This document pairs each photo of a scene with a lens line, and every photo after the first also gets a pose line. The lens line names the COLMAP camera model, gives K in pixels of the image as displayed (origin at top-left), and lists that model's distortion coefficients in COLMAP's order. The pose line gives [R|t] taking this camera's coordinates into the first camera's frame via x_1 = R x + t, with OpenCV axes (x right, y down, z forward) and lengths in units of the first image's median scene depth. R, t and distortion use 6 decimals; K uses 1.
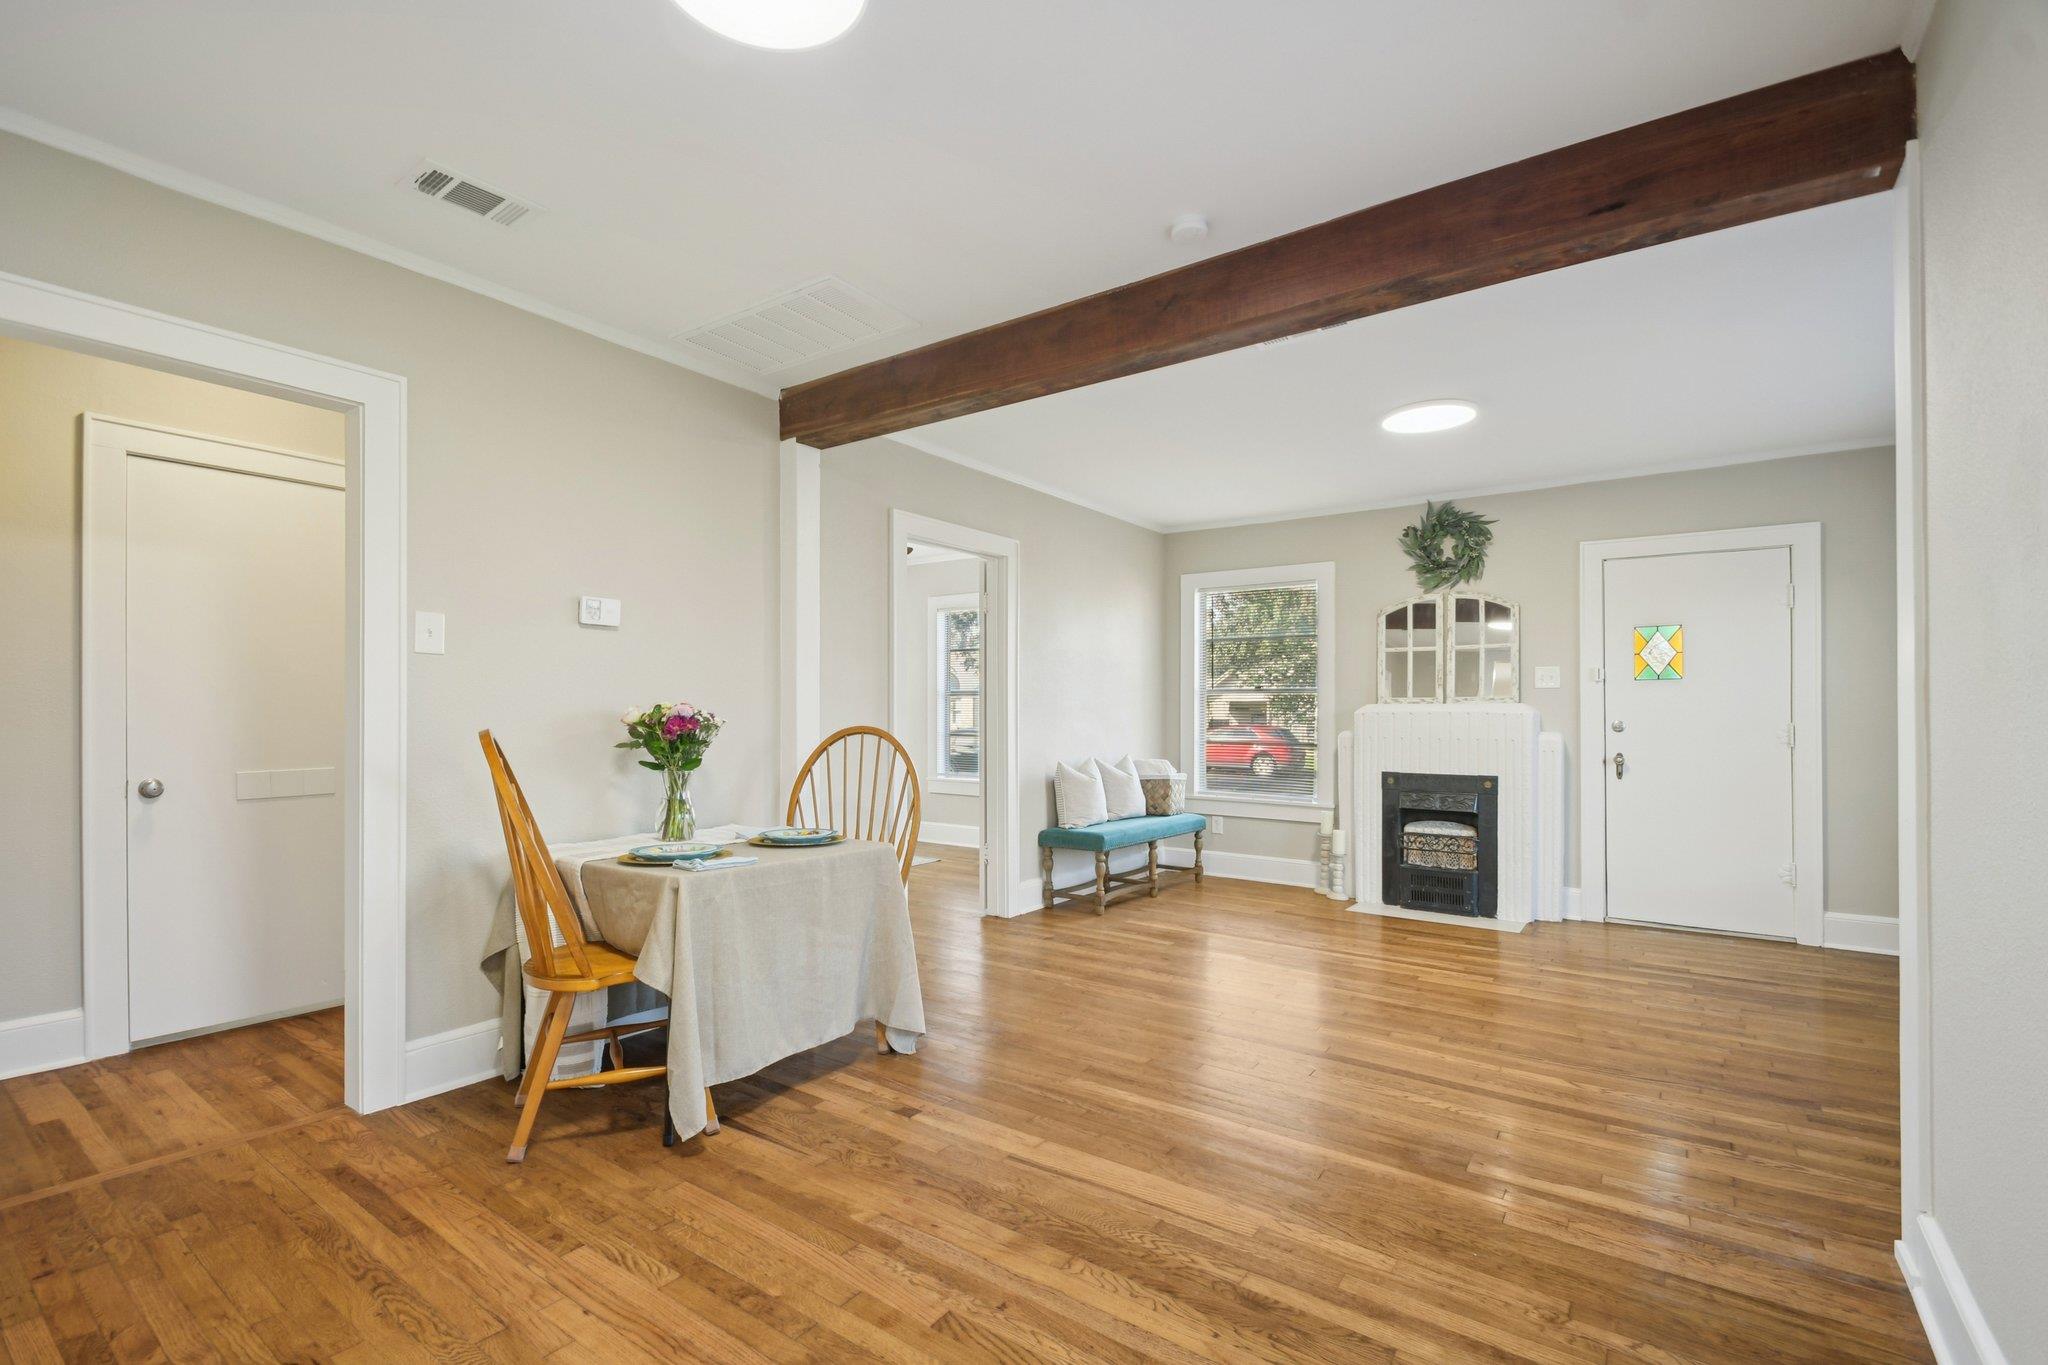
lens RADIAL K [[926.8, 0, 1007.7], [0, 926.8, 701.0], [0, 0, 1]] dist [-0.000577, 0.000093]
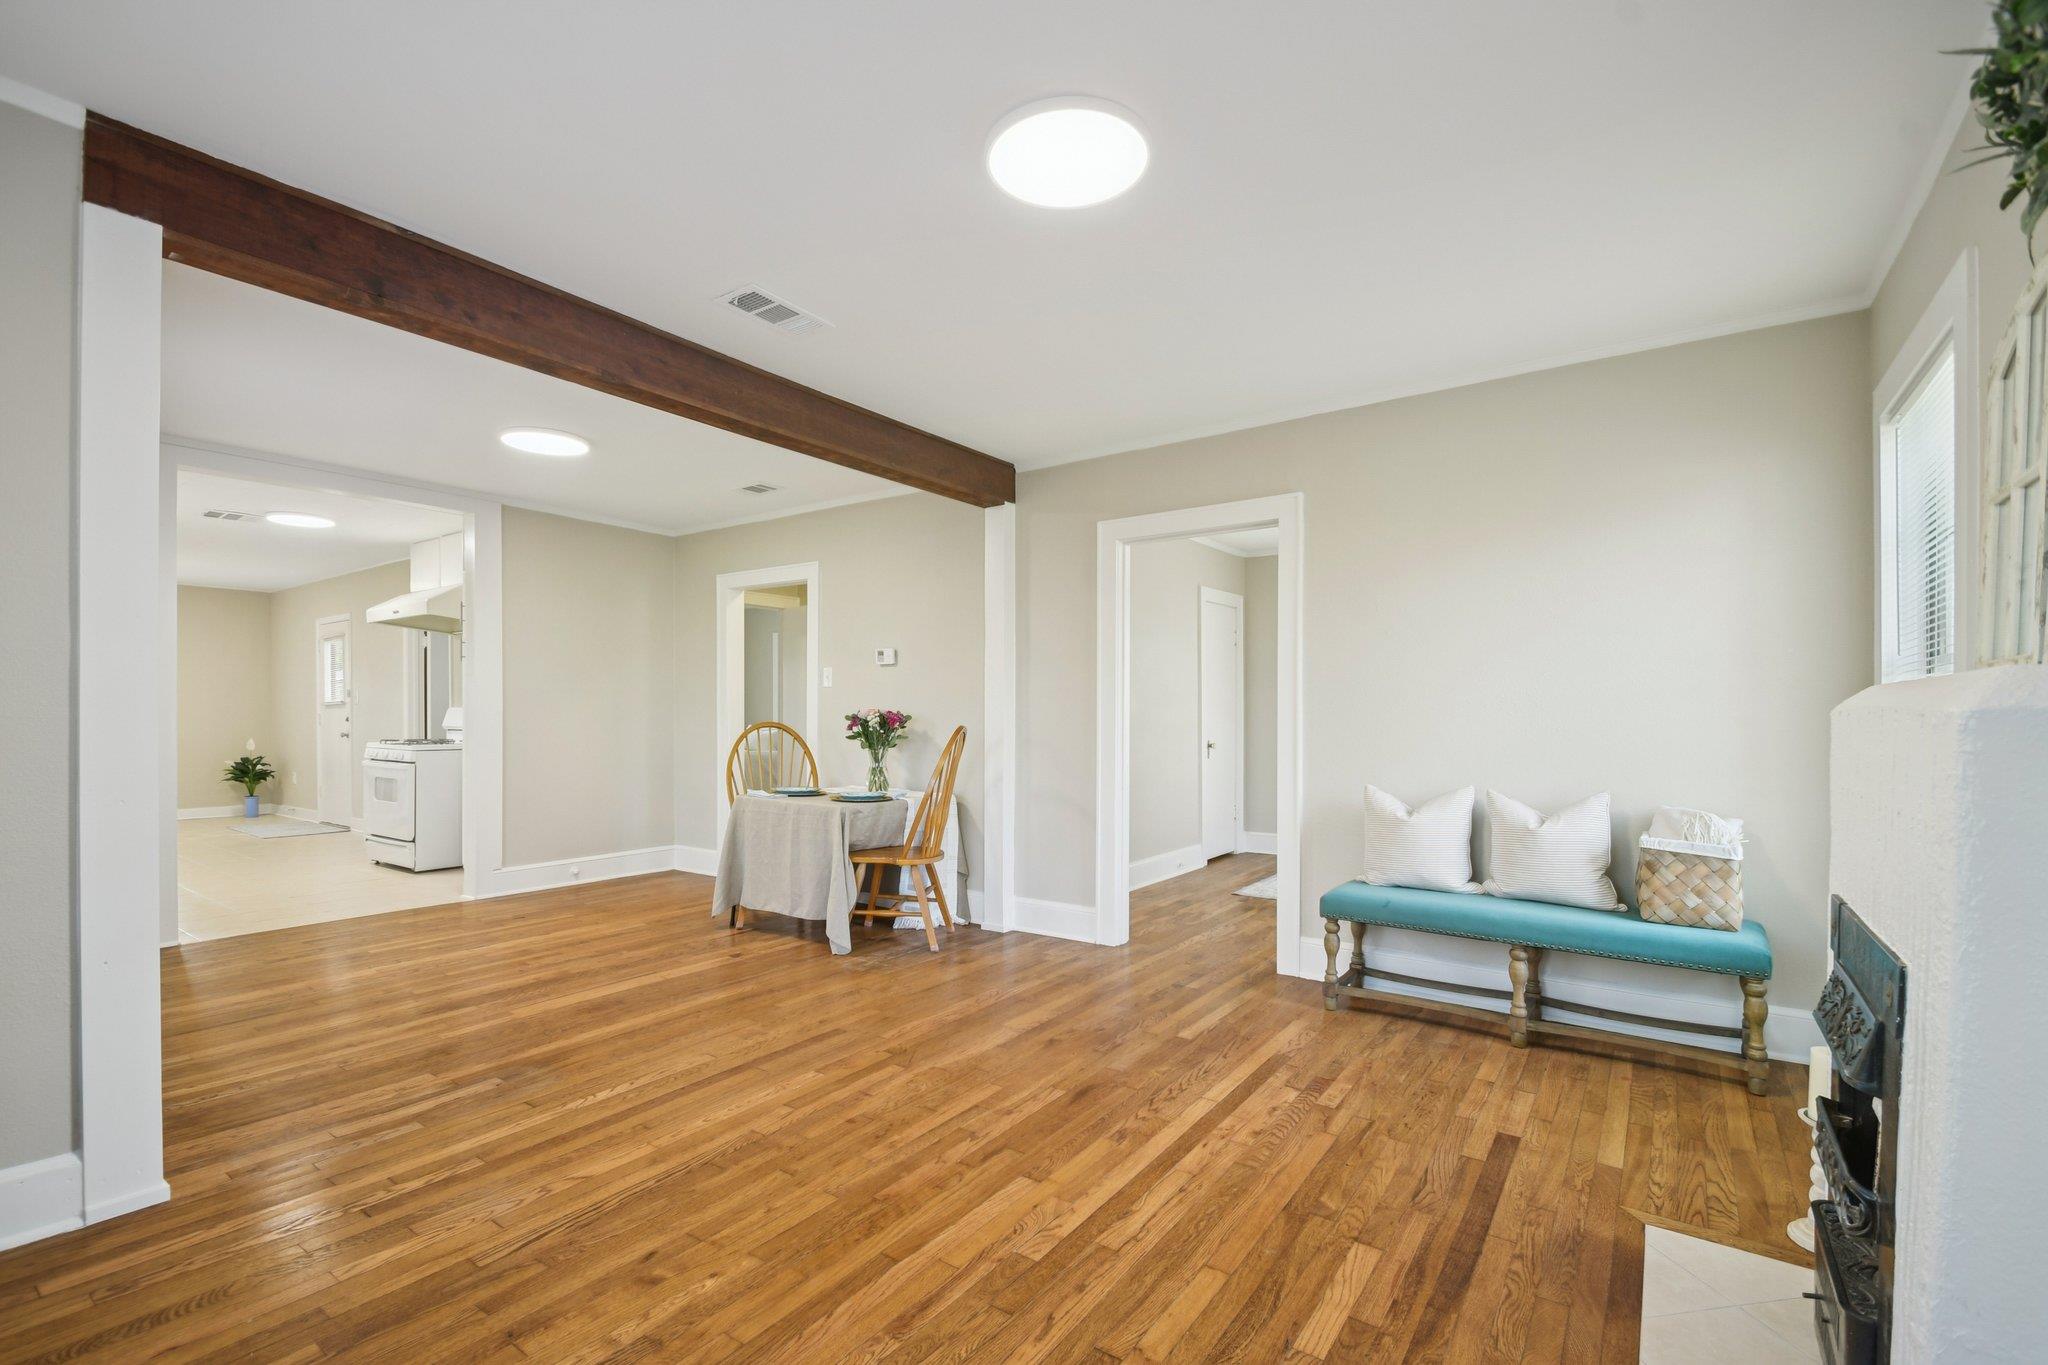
lens RADIAL K [[900.5, 0, 997.6], [0, 900.5, 707.0], [0, 0, 1]] dist [0.000151, -0.000339]
pose [[-0.010745, -0.011673, -0.999874, 0.724387], [0.014711, 0.999822, -0.011831, 0.010949], [0.999834, -0.014837, -0.010571, 0.717097]]
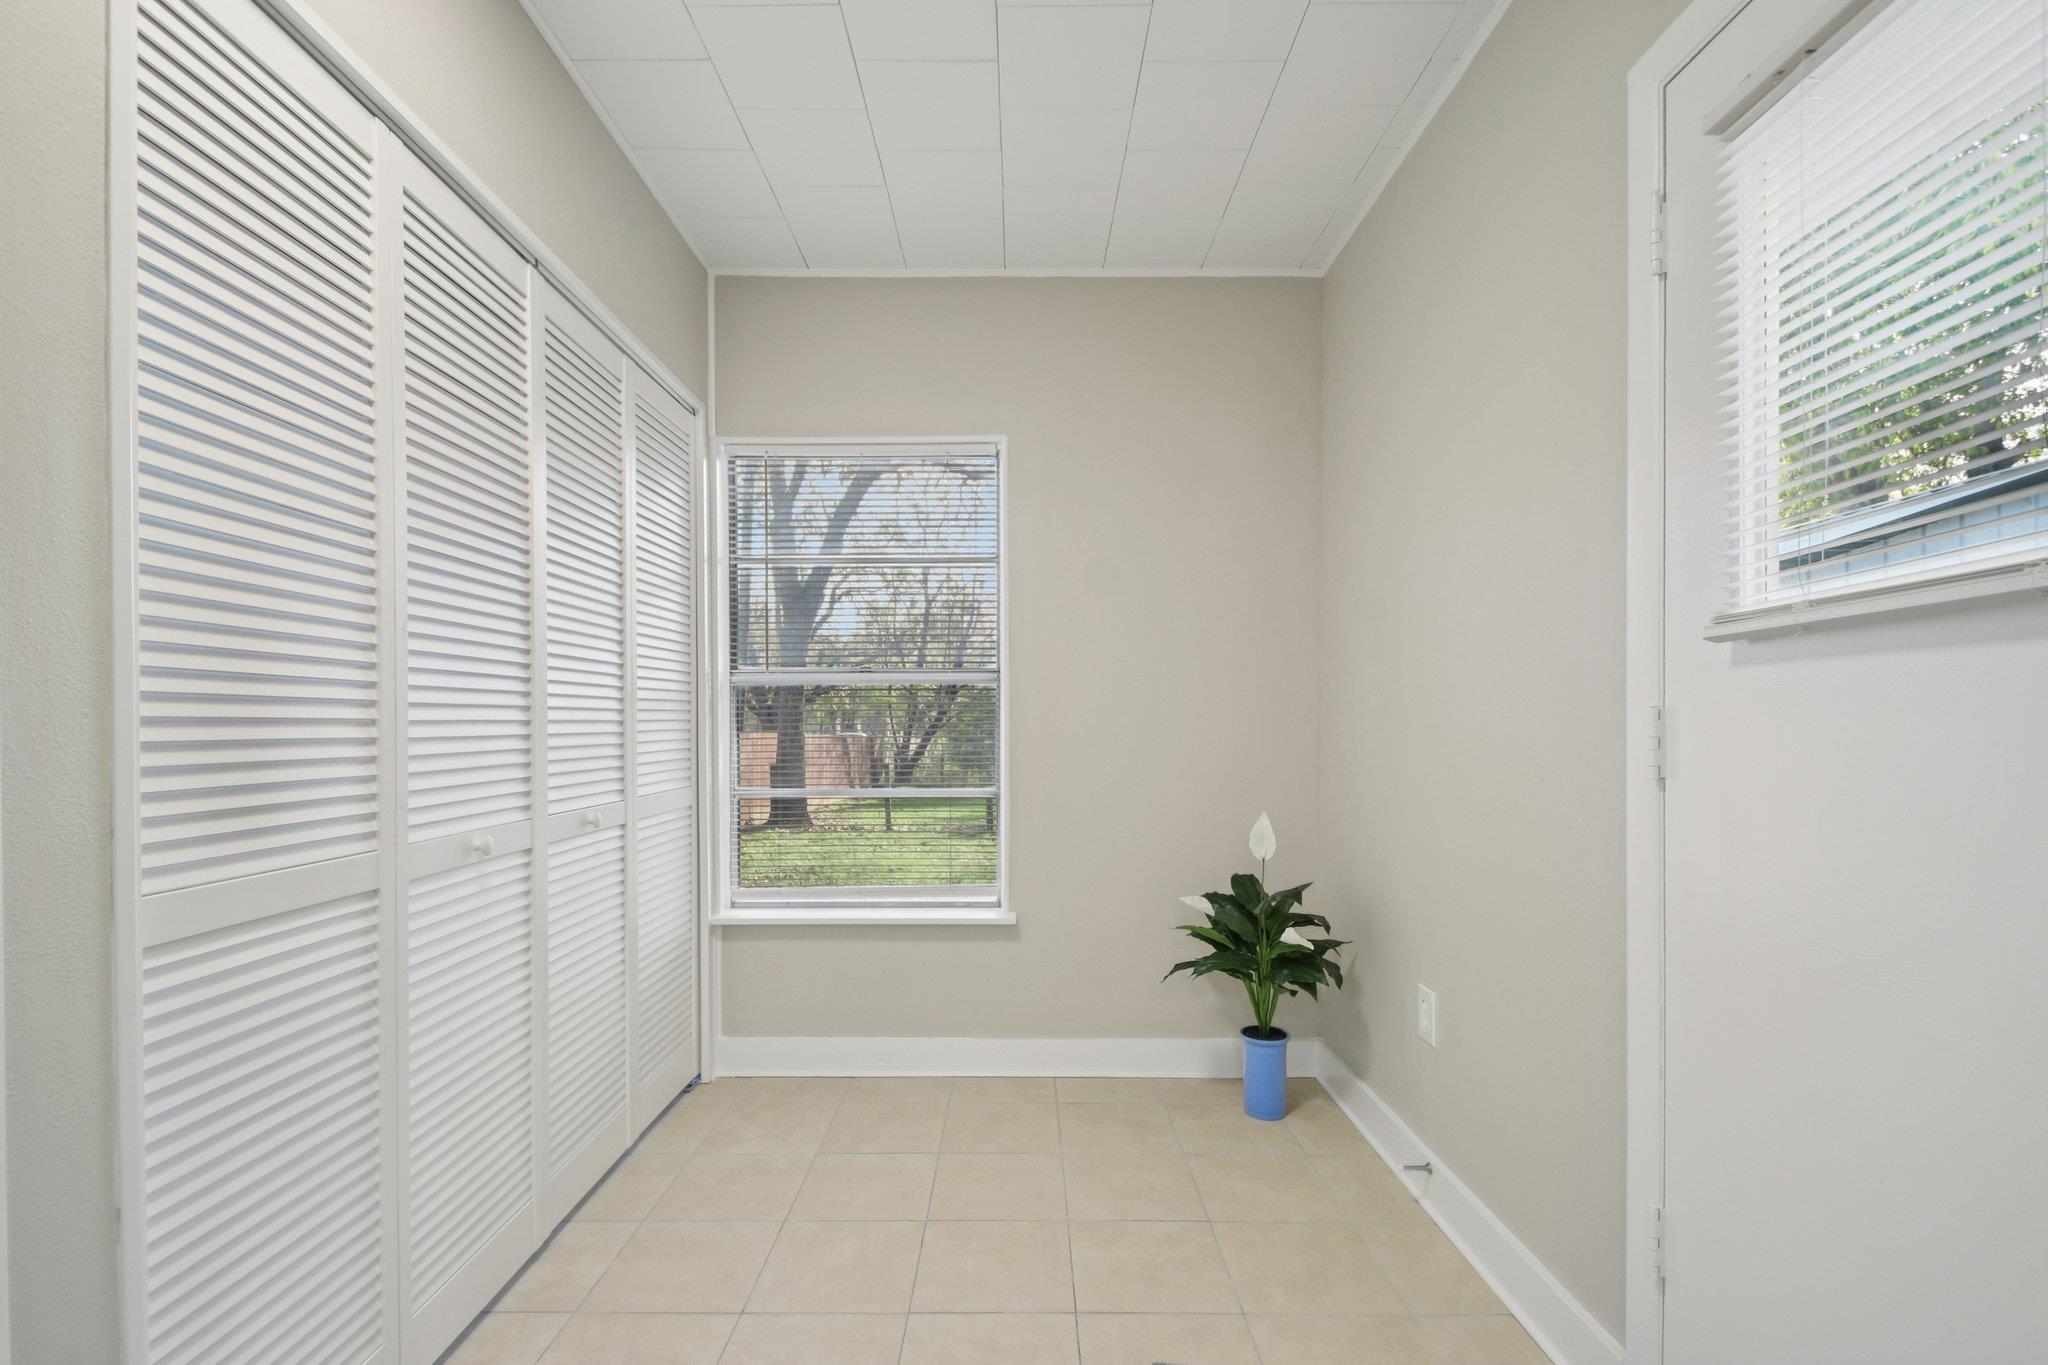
lens RADIAL K [[914.9, 0, 1018.2], [0, 914.9, 724.2], [0, 0, 1]] dist [0.003494, 0.000176]
pose [[-0.818926, -0.011433, -0.573785, -0.702256], [-0.006923, 0.999926, -0.010044, -0.007702], [0.573857, -0.004253, -0.818945, -0.496339]]
